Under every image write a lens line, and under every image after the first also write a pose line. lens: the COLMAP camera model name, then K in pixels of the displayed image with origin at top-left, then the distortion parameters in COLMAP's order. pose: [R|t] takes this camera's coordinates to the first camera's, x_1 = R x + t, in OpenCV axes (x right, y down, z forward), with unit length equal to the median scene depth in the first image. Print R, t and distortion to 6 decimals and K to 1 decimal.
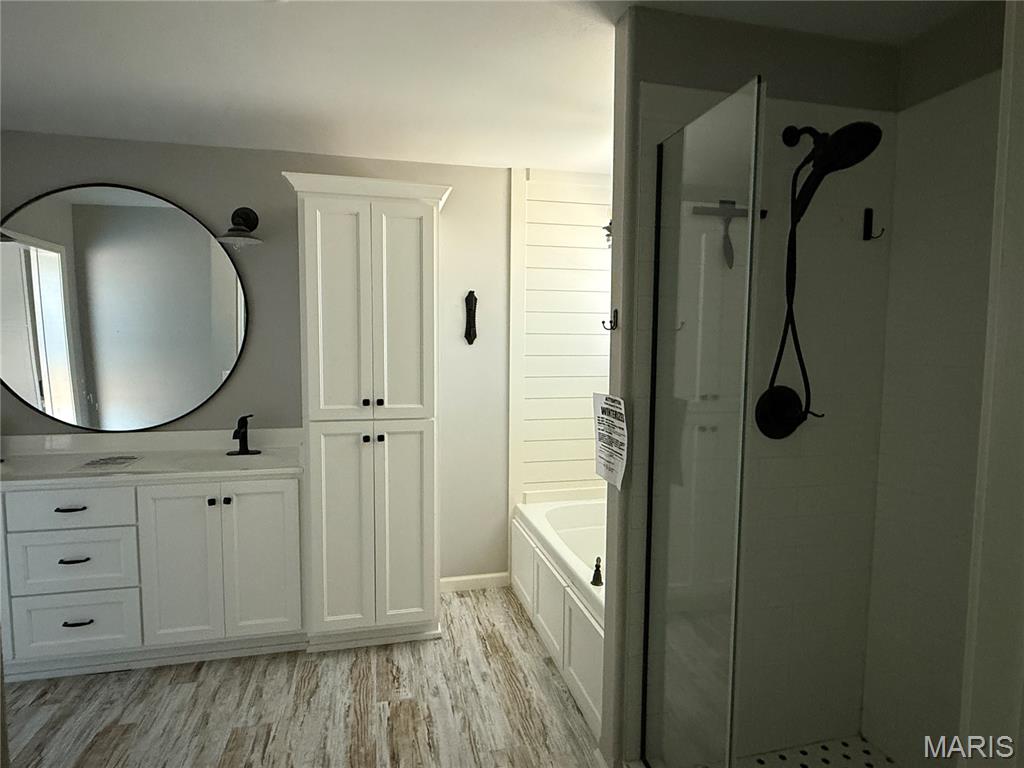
lens RADIAL K [[566.0, 0, 510.2], [0, 566.0, 385.4], [0, 0, 1]] dist [-0.002727, -0.000452]
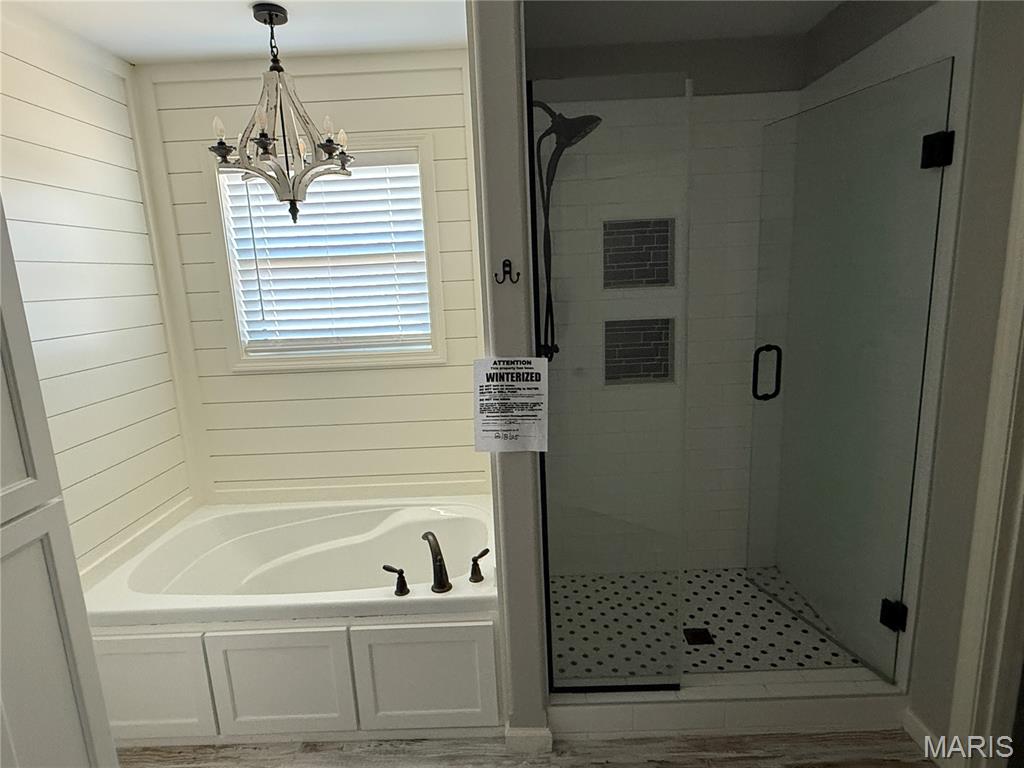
lens RADIAL K [[566.0, 0, 511.7], [0, 566.0, 386.4], [0, 0, 1]] dist [-0.002727, -0.000452]
pose [[0.240504, -0.205451, 0.948656, -0.649742], [0.125309, 0.975736, 0.179547, -0.092904], [-0.962525, 0.075694, 0.260414, 0.729497]]
